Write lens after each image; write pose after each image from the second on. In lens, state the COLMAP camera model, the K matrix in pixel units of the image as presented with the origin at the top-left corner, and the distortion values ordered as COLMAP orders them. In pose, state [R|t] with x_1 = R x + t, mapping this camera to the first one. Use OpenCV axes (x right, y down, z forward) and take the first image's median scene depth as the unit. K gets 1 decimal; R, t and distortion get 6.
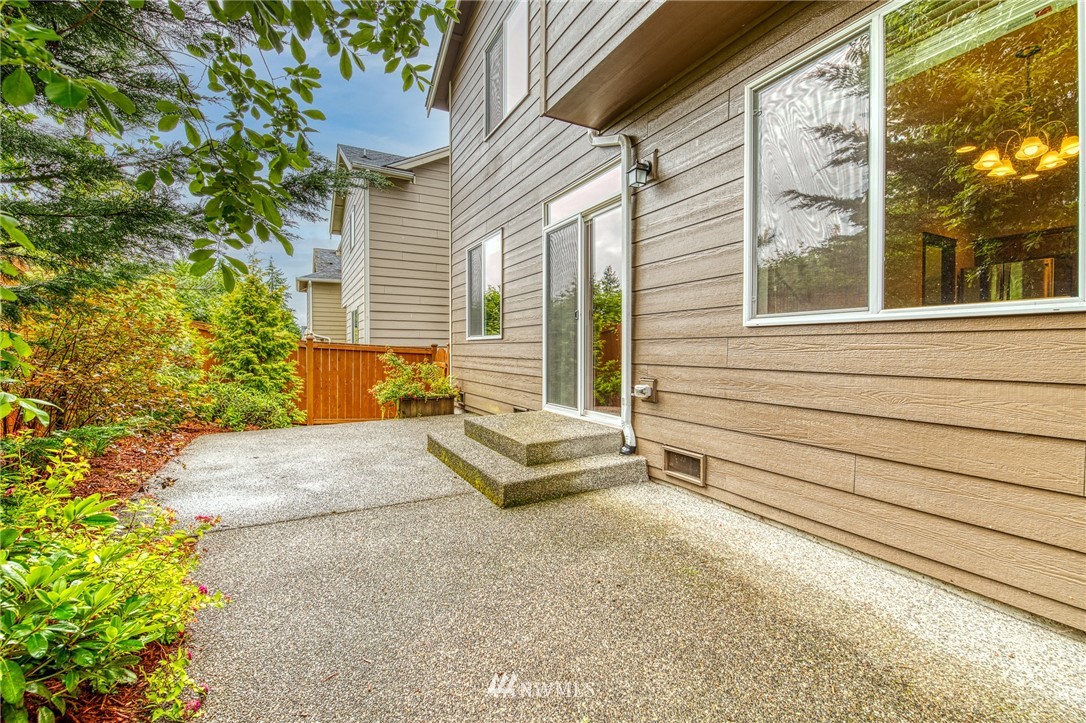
lens RADIAL K [[478.3, 0, 541.7], [0, 478.3, 357.5], [0, 0, 1]] dist [-0.000730, -0.006533]
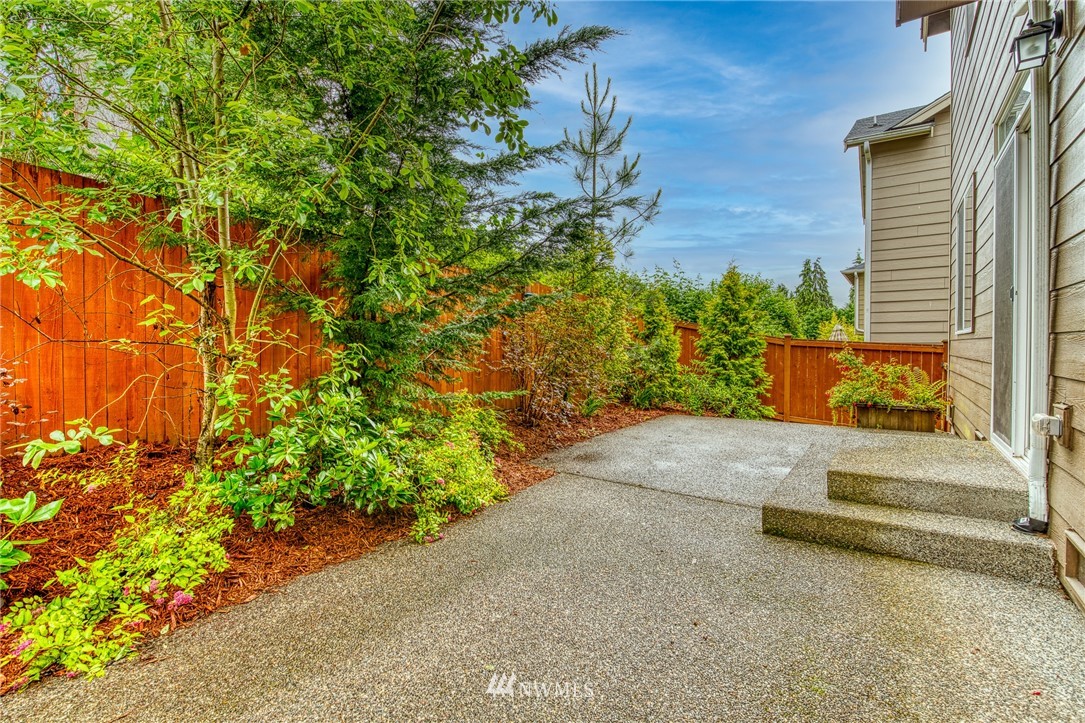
lens RADIAL K [[477.9, 0, 539.4], [0, 477.9, 354.5], [0, 0, 1]] dist [-0.000730, -0.006533]
pose [[0.428665, 0.016772, -0.903308, 0.235401], [-0.015046, 0.999822, 0.011424, -0.005095], [0.903338, 0.008694, 0.428841, 0.117103]]
